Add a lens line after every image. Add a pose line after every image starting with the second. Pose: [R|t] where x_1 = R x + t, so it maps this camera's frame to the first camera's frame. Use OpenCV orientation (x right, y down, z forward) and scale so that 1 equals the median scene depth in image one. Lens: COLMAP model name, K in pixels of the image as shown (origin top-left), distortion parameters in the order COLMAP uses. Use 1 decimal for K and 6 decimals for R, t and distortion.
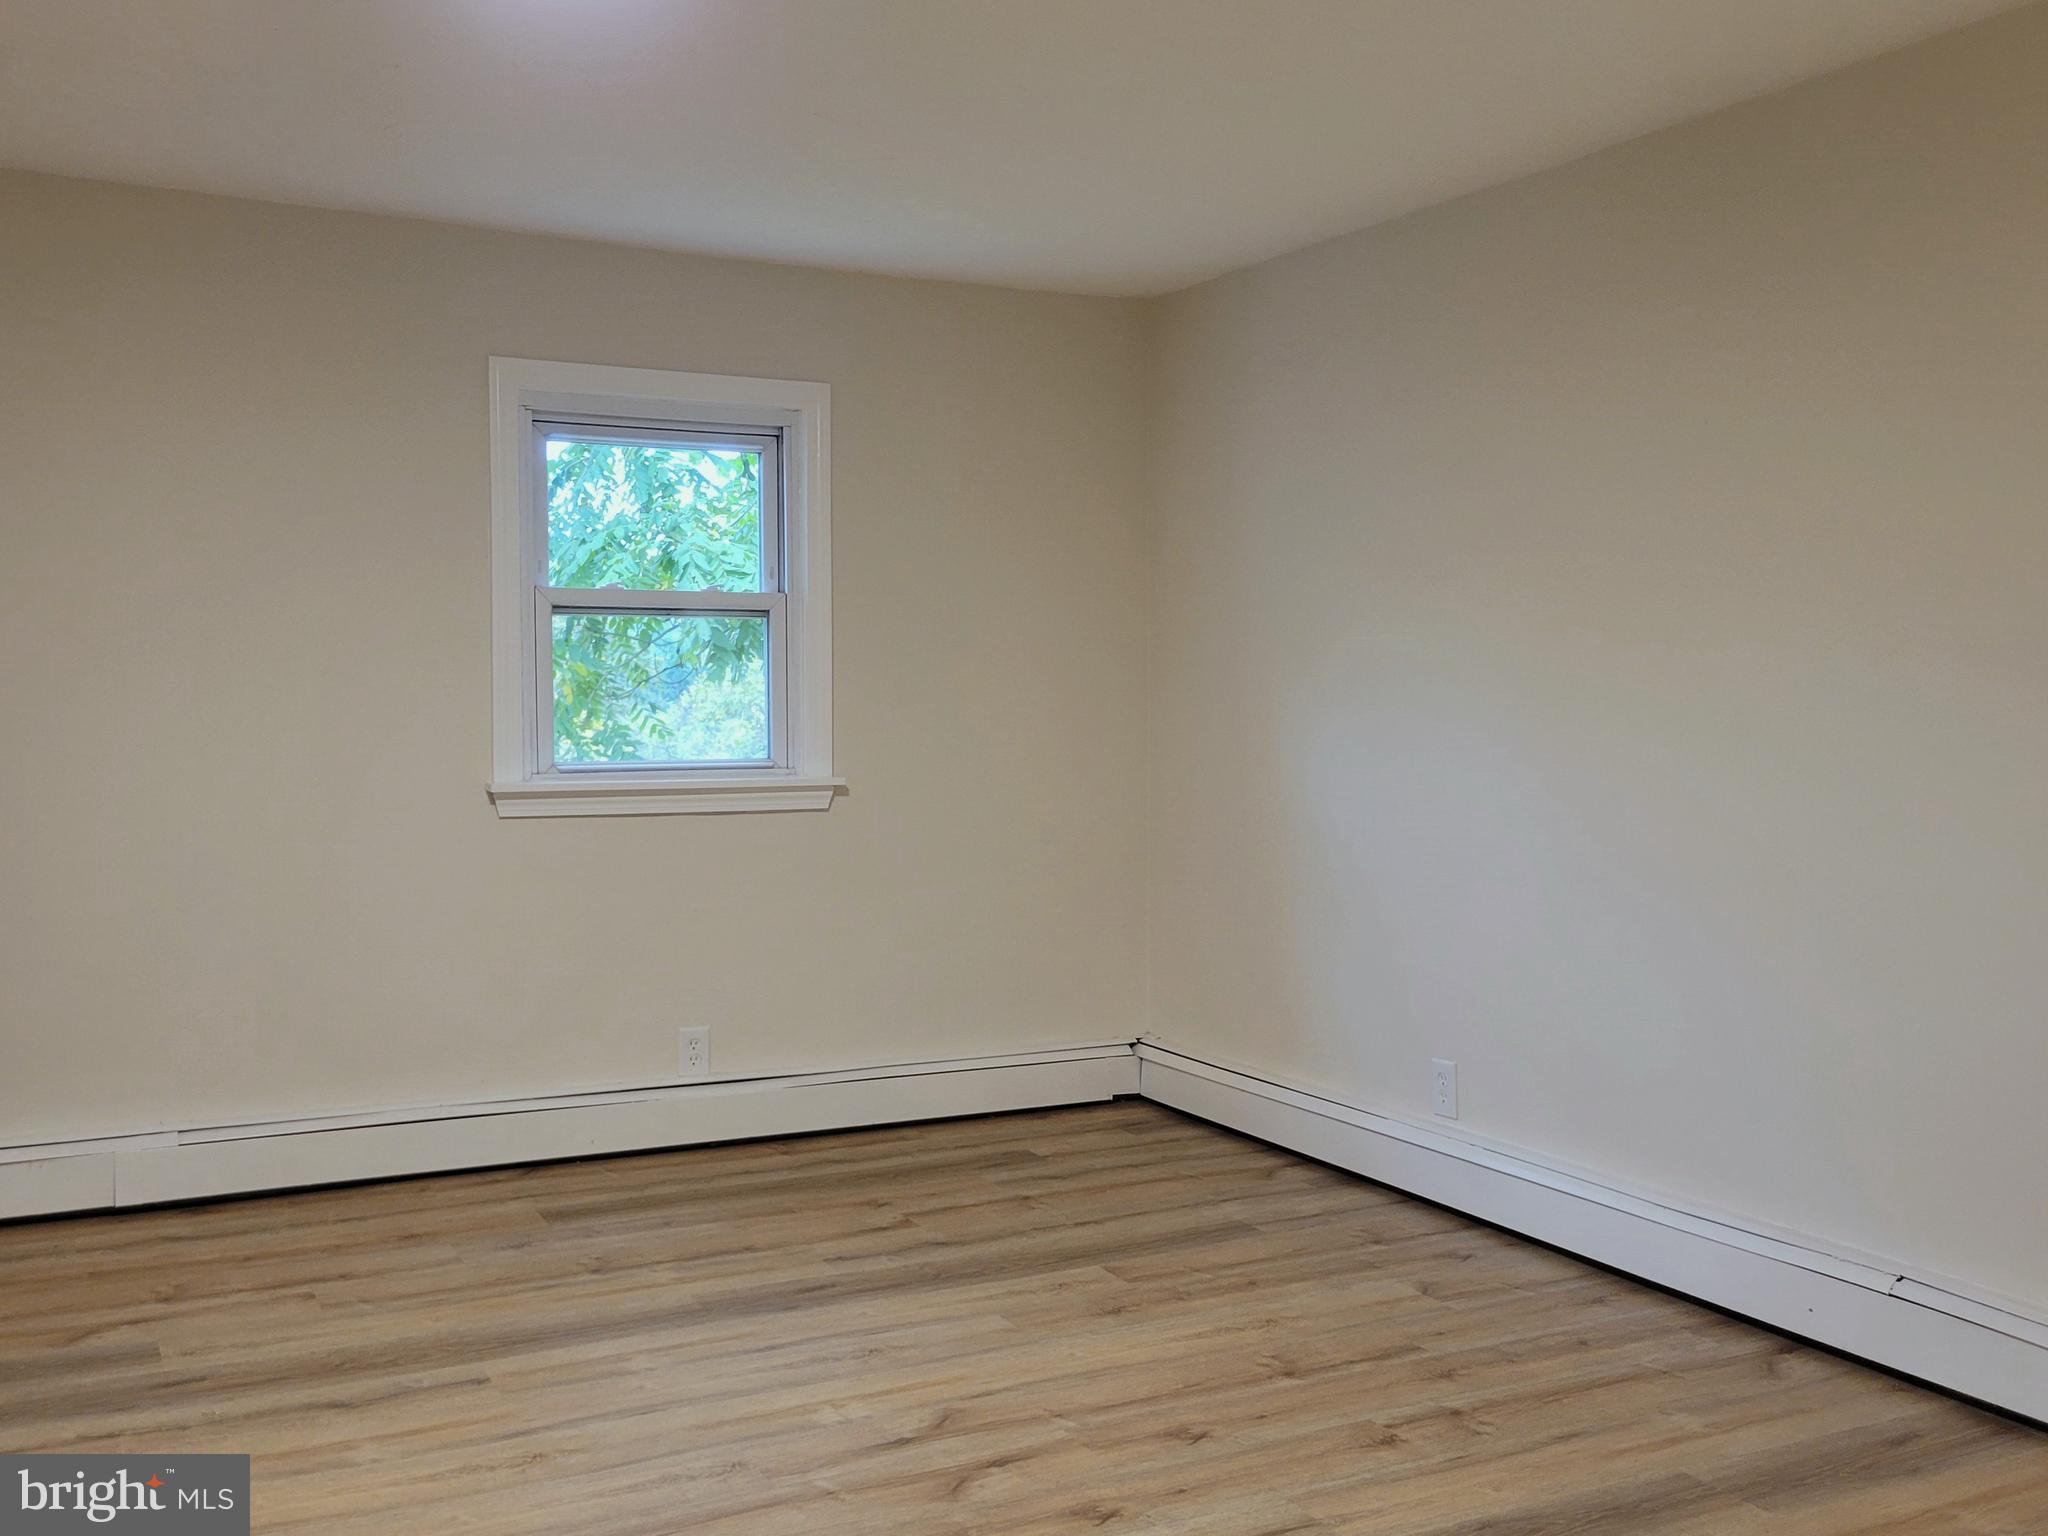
lens RADIAL K [[1964.1, 0, 1024.0], [0, 1964.1, 768.0], [0, 0, 1]] dist [0.058838, -0.013221]
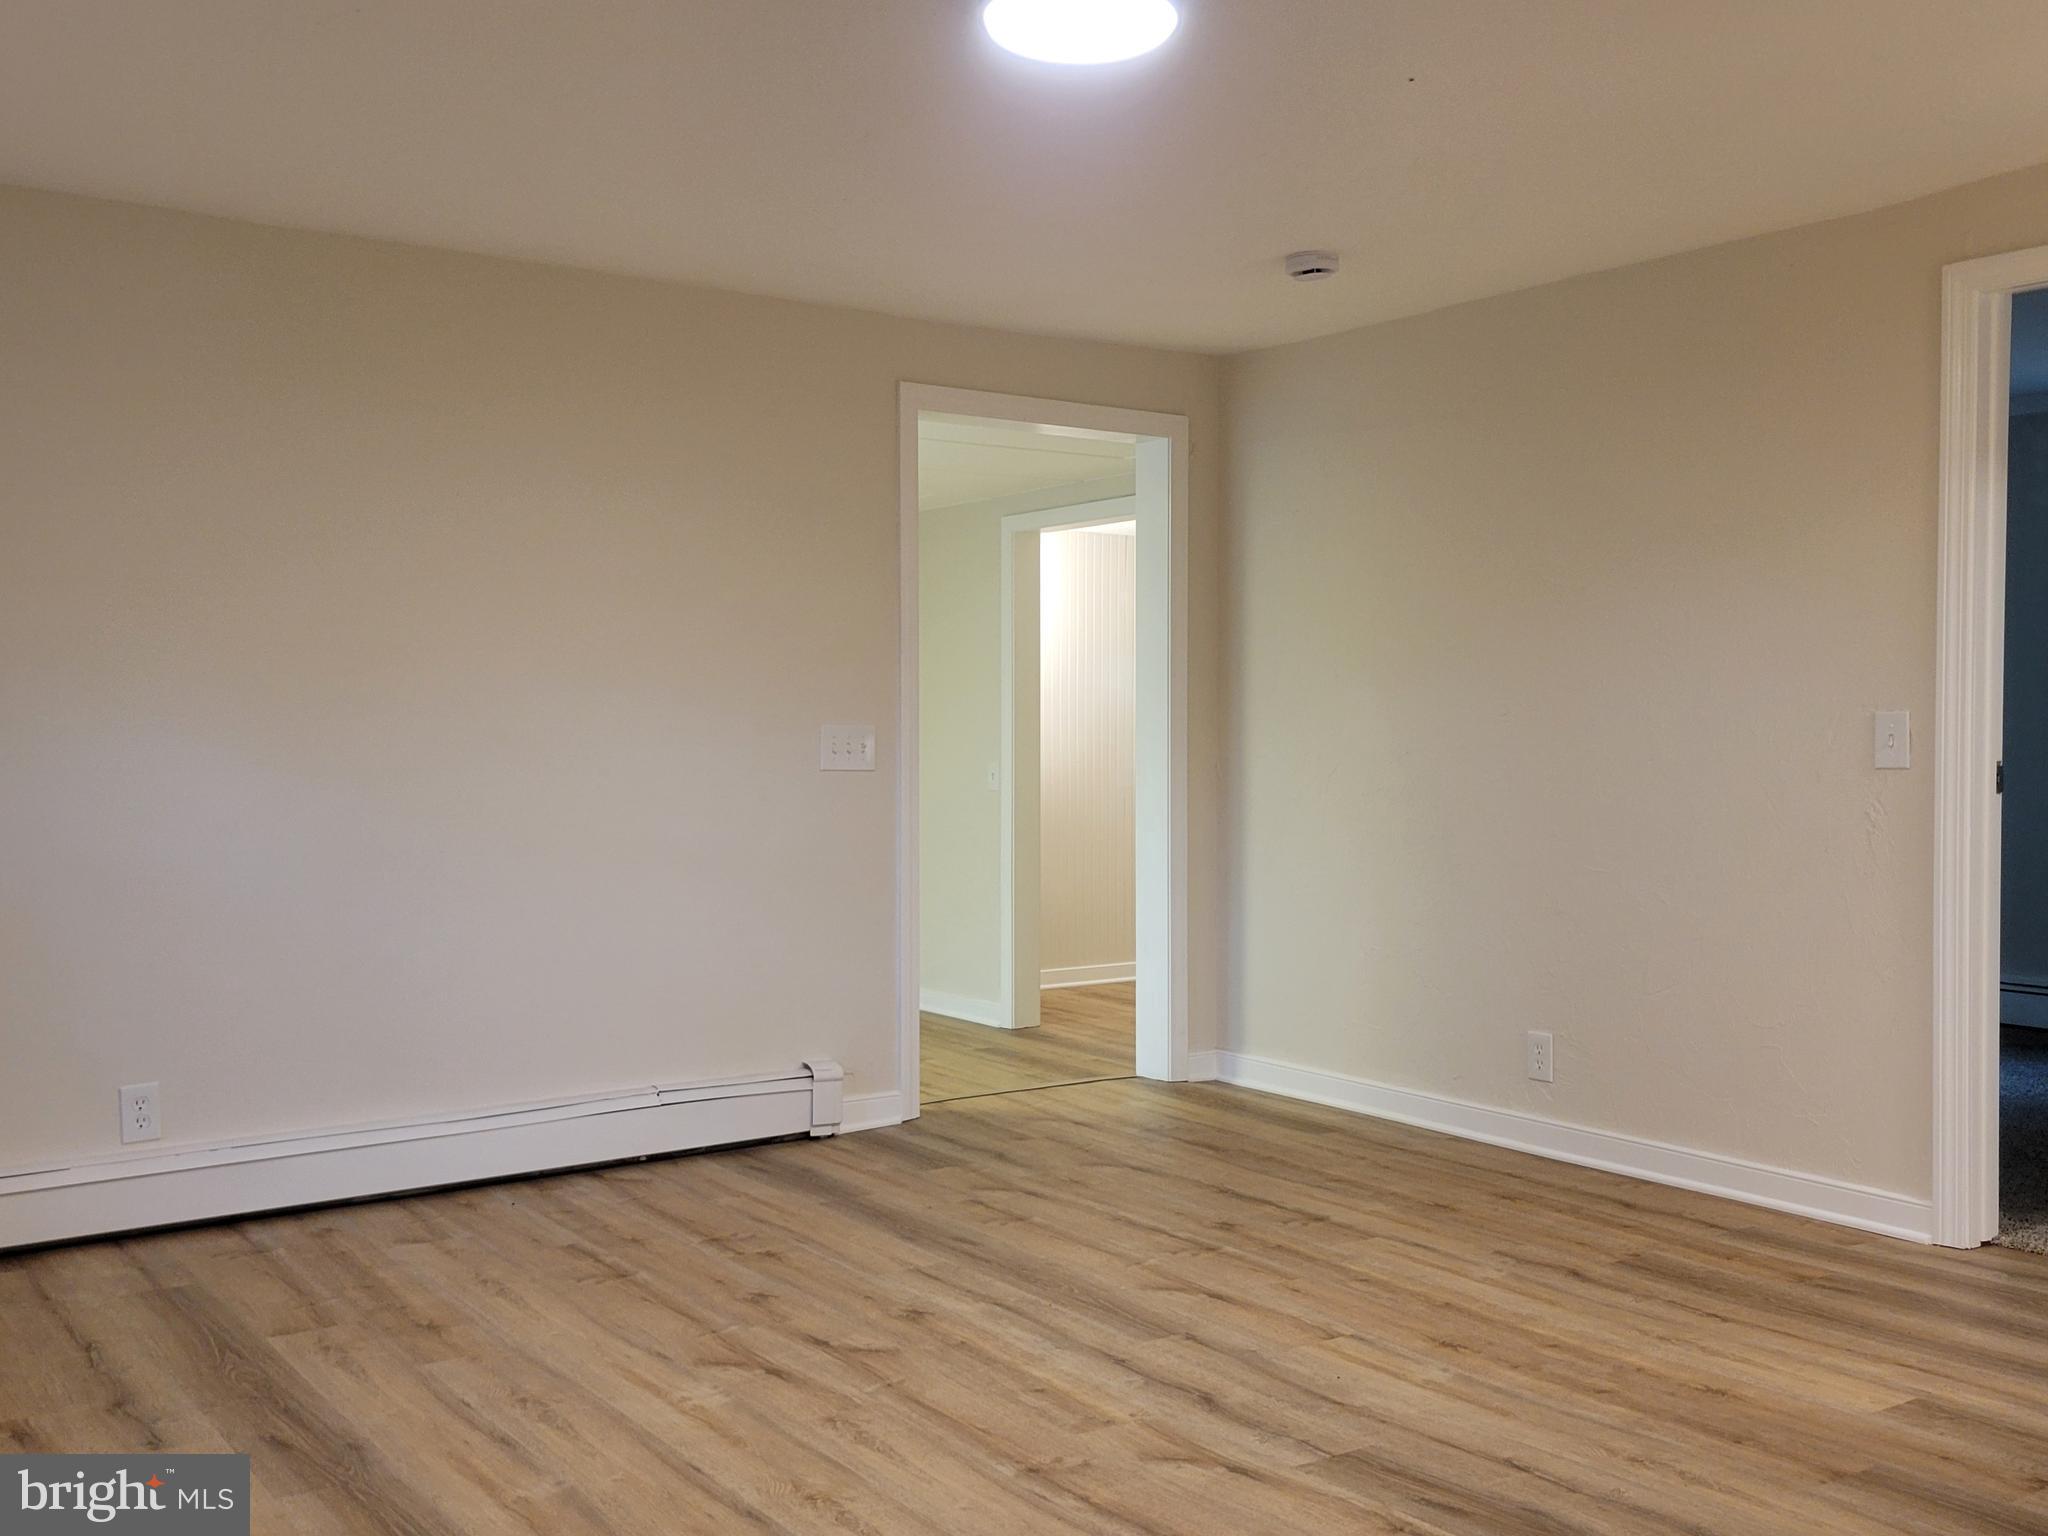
lens RADIAL K [[1964.1, 0, 1024.0], [0, 1964.1, 768.0], [0, 0, 1]] dist [0.058838, -0.013221]
pose [[-0.143082, -0.020571, 0.989497, -1.080138], [0.043559, 0.998684, 0.027060, -0.019676], [-0.988752, 0.046974, -0.141997, 0.926558]]
